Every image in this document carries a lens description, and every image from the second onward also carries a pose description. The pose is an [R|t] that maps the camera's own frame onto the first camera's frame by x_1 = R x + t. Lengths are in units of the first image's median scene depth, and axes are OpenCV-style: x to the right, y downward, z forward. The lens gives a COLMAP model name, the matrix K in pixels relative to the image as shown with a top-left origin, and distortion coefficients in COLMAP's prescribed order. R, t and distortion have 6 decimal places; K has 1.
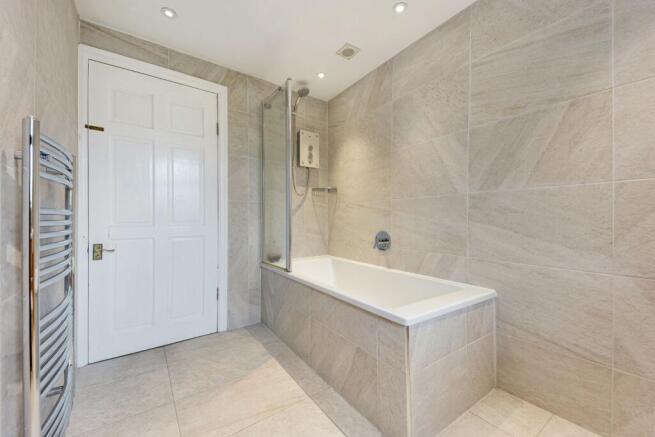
lens RADIAL K [[257.3, 0, 327.4], [0, 257.3, 216.6], [0, 0, 1]] dist [0.021066, -0.000634]
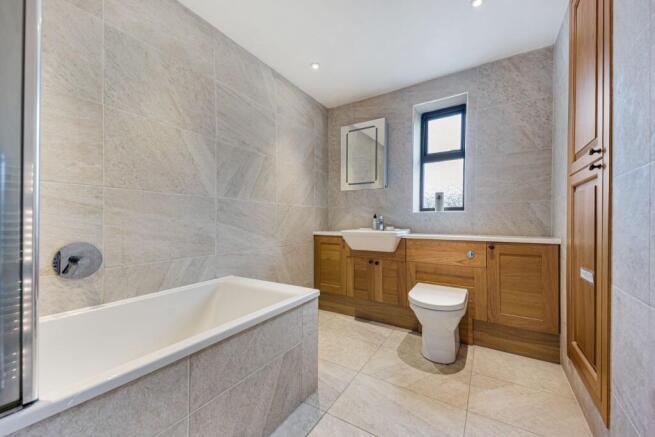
lens RADIAL K [[257.3, 0, 327.4], [0, 257.3, 221.7], [0, 0, 1]] dist [0.021066, -0.000634]
pose [[-0.407017, -0.000987, 0.913420, -0.665225], [-0.008210, 0.999963, -0.002578, 0.013877], [-0.913383, -0.008549, -0.407010, 1.012950]]
